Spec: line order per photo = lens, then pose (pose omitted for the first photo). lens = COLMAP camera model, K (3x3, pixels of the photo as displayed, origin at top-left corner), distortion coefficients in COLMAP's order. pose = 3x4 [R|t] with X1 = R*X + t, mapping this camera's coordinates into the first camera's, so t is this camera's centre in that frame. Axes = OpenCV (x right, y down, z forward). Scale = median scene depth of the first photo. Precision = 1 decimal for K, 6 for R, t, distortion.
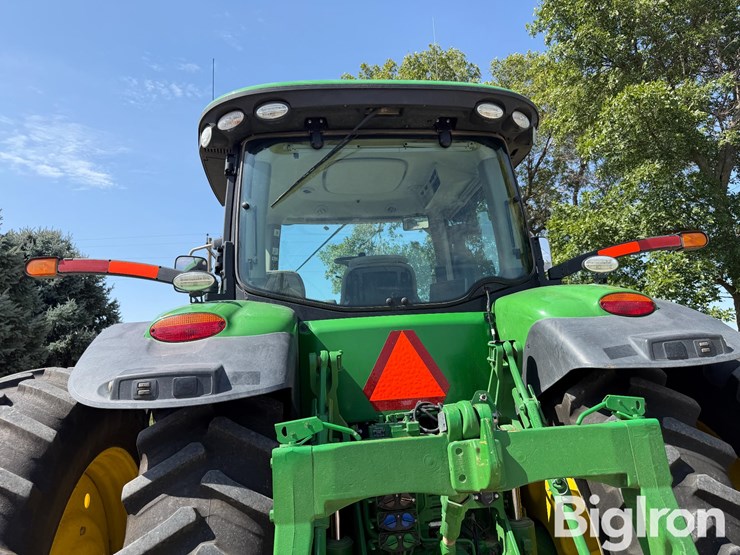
lens RADIAL K [[583.3, 0, 401.3], [0, 583.3, 254.5], [0, 0, 1]] dist [0.126427, -0.199700]
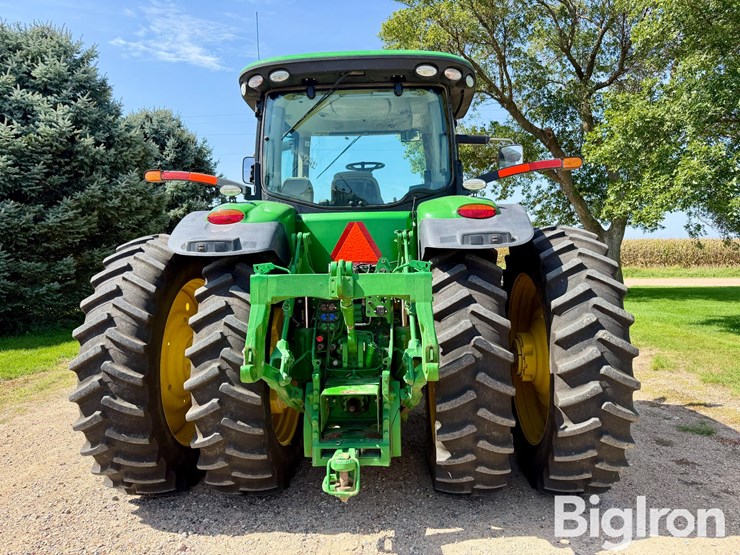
lens RADIAL K [[541.4, 0, 371.1], [0, 541.4, 275.3], [0, 0, 1]] dist [0.022526, -0.000686]
pose [[0.983599, 0.054169, -0.172044, 0.303941], [-0.009651, 0.968278, 0.249688, -0.099935], [0.180111, -0.243933, 0.952920, -0.461514]]
